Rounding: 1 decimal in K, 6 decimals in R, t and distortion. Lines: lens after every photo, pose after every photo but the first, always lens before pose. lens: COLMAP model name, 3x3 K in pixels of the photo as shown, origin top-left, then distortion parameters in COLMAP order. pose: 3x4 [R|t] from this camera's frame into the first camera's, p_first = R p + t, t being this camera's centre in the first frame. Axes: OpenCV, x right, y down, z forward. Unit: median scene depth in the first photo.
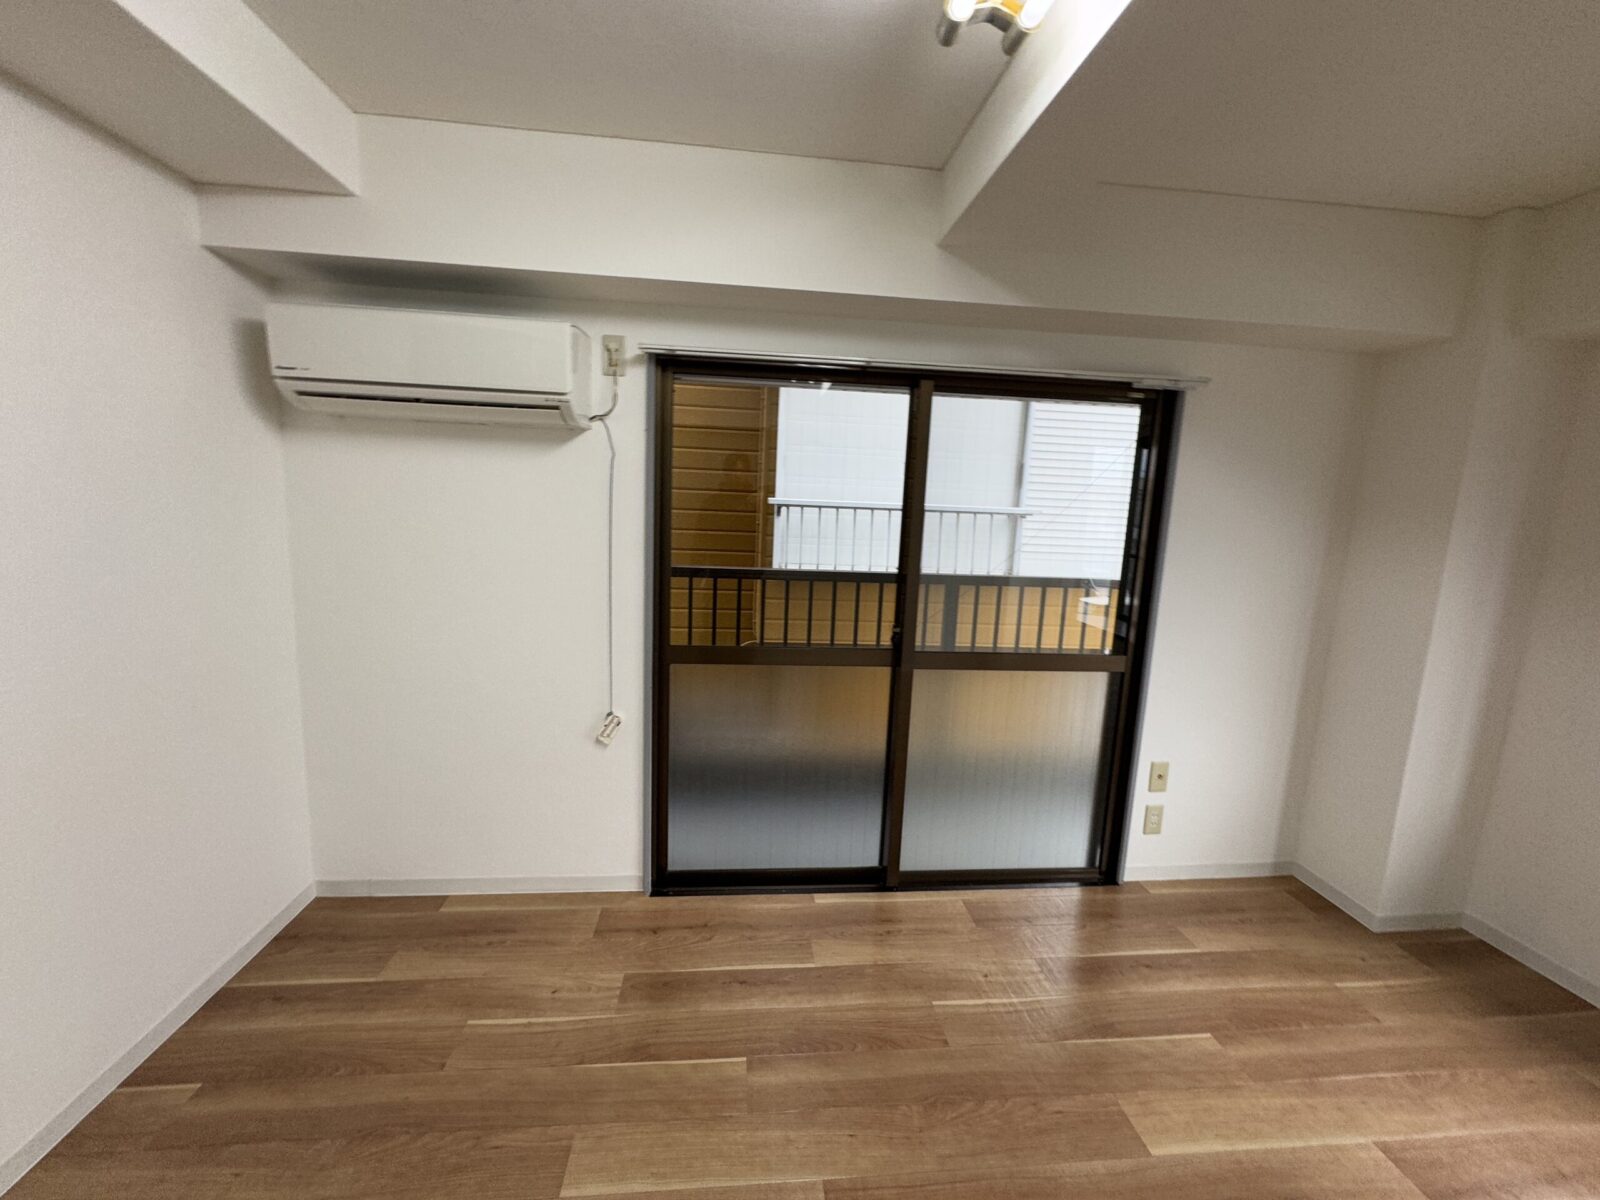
lens RADIAL K [[637.5, 0, 799.8], [0, 637.5, 594.1], [0, 0, 1]] dist [0.000063, 0.000345]
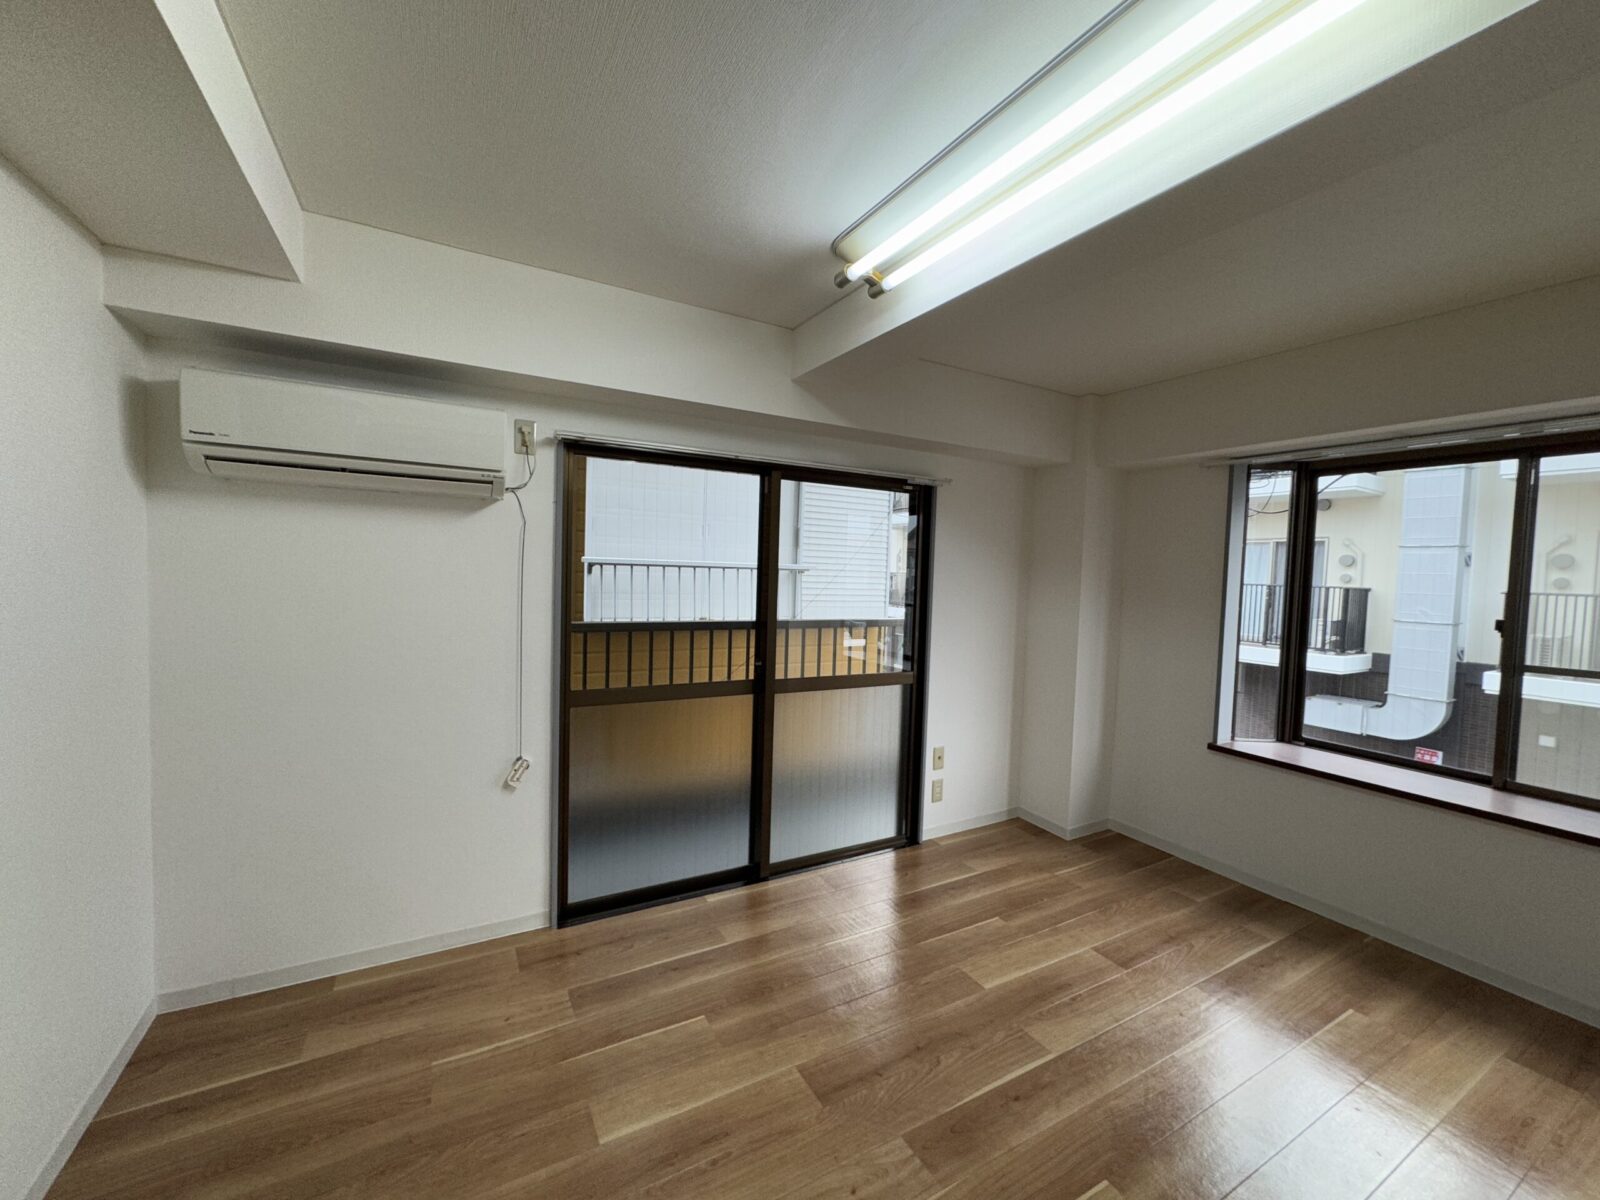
lens RADIAL K [[637.5, 0, 799.2], [0, 637.5, 588.3], [0, 0, 1]] dist [0.000063, 0.000345]
pose [[0.916592, -0.021980, 0.399220, -0.302514], [0.059461, 0.994878, -0.081742, 0.018437], [-0.395378, 0.098662, 0.913204, -0.210710]]
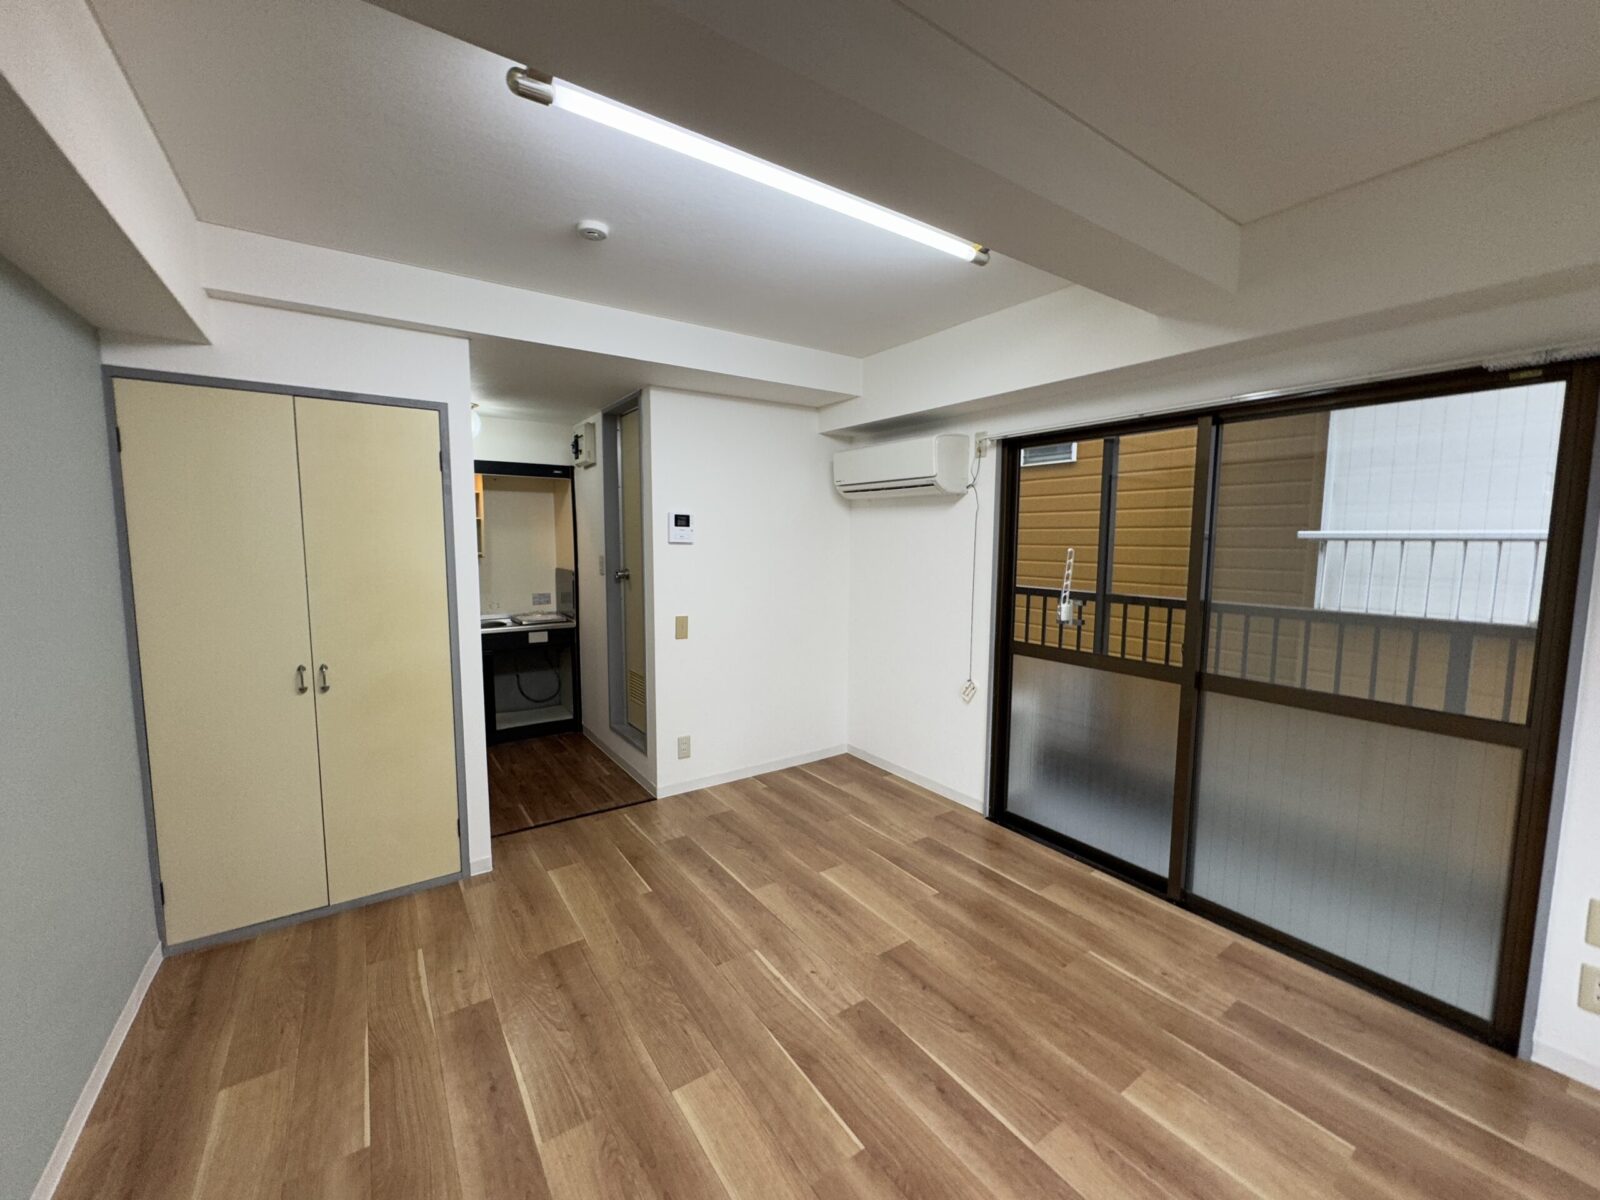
lens RADIAL K [[637.5, 0, 794.2], [0, 637.5, 596.7], [0, 0, 1]] dist [0.000063, 0.000345]
pose [[0.478821, 0.044808, -0.876768, 0.845988], [-0.104833, 0.994469, -0.006429, 0.046196], [0.871631, 0.094993, 0.480870, -0.094363]]
